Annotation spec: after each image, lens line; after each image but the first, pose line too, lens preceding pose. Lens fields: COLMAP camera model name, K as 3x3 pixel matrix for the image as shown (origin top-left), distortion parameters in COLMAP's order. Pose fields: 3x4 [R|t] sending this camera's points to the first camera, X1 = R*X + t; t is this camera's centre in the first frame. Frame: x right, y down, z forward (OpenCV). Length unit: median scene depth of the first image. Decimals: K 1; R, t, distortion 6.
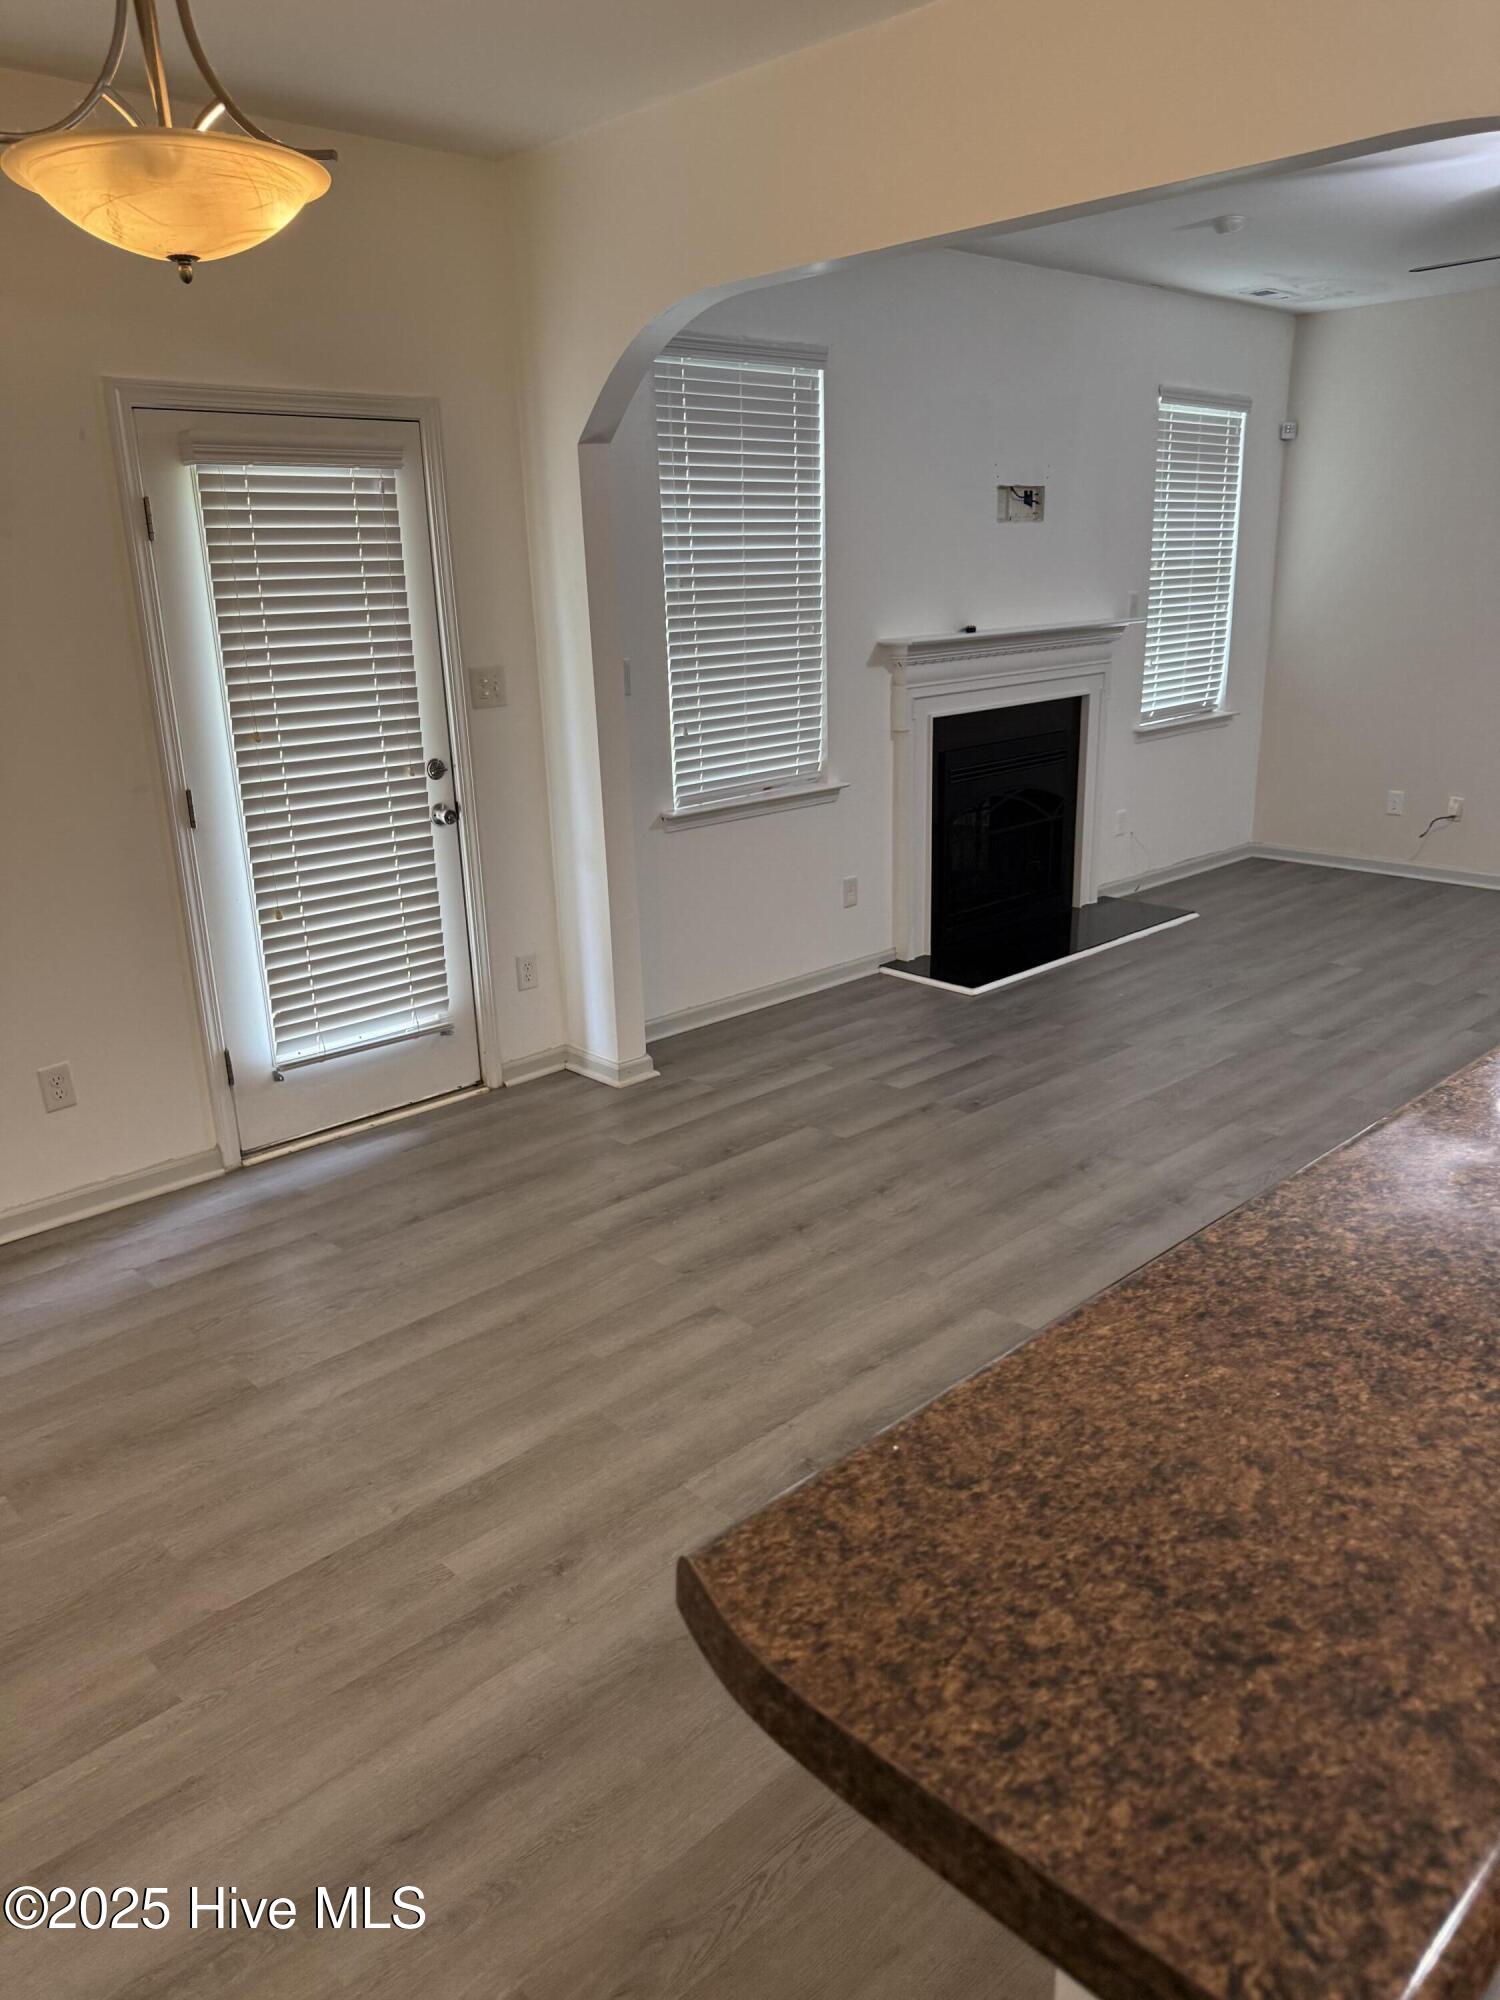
lens RADIAL K [[1403.4, 0, 754.0], [0, 1403.4, 1002.1], [0, 0, 1]] dist [0.058442, -0.074036]
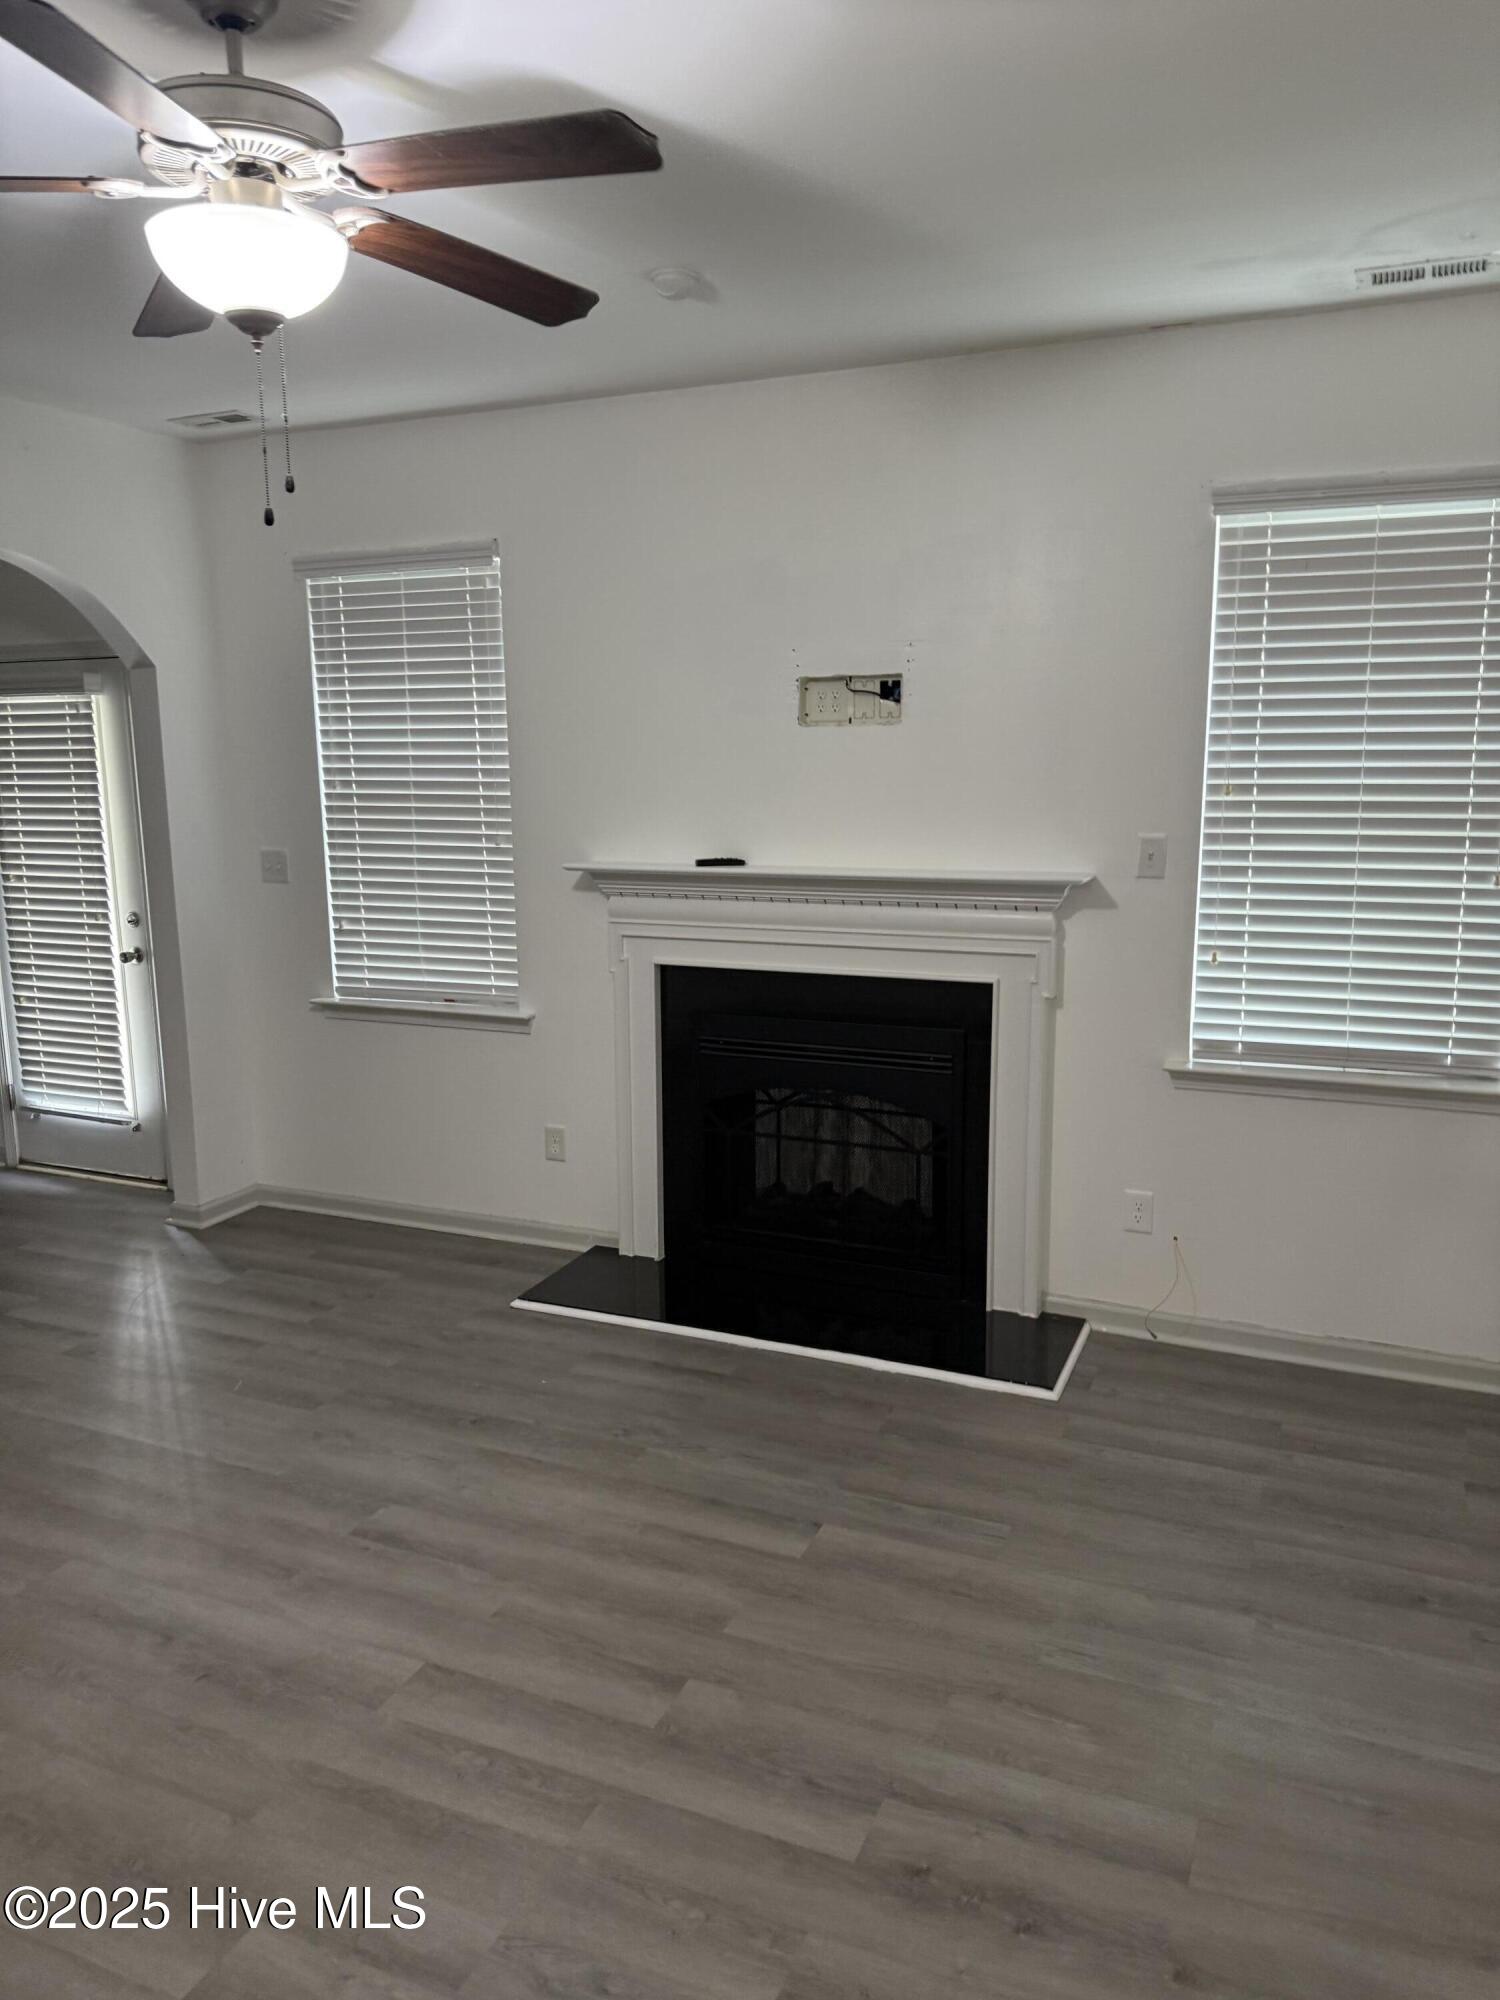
lens RADIAL K [[1403.4, 0, 764.8], [0, 1403.4, 1005.2], [0, 0, 1]] dist [0.058442, -0.074036]
pose [[0.401827, 0.184281, -0.896982, 0.919847], [-0.275832, 0.958404, 0.073334, -0.272744], [0.873185, 0.217948, 0.435943, 0.766892]]
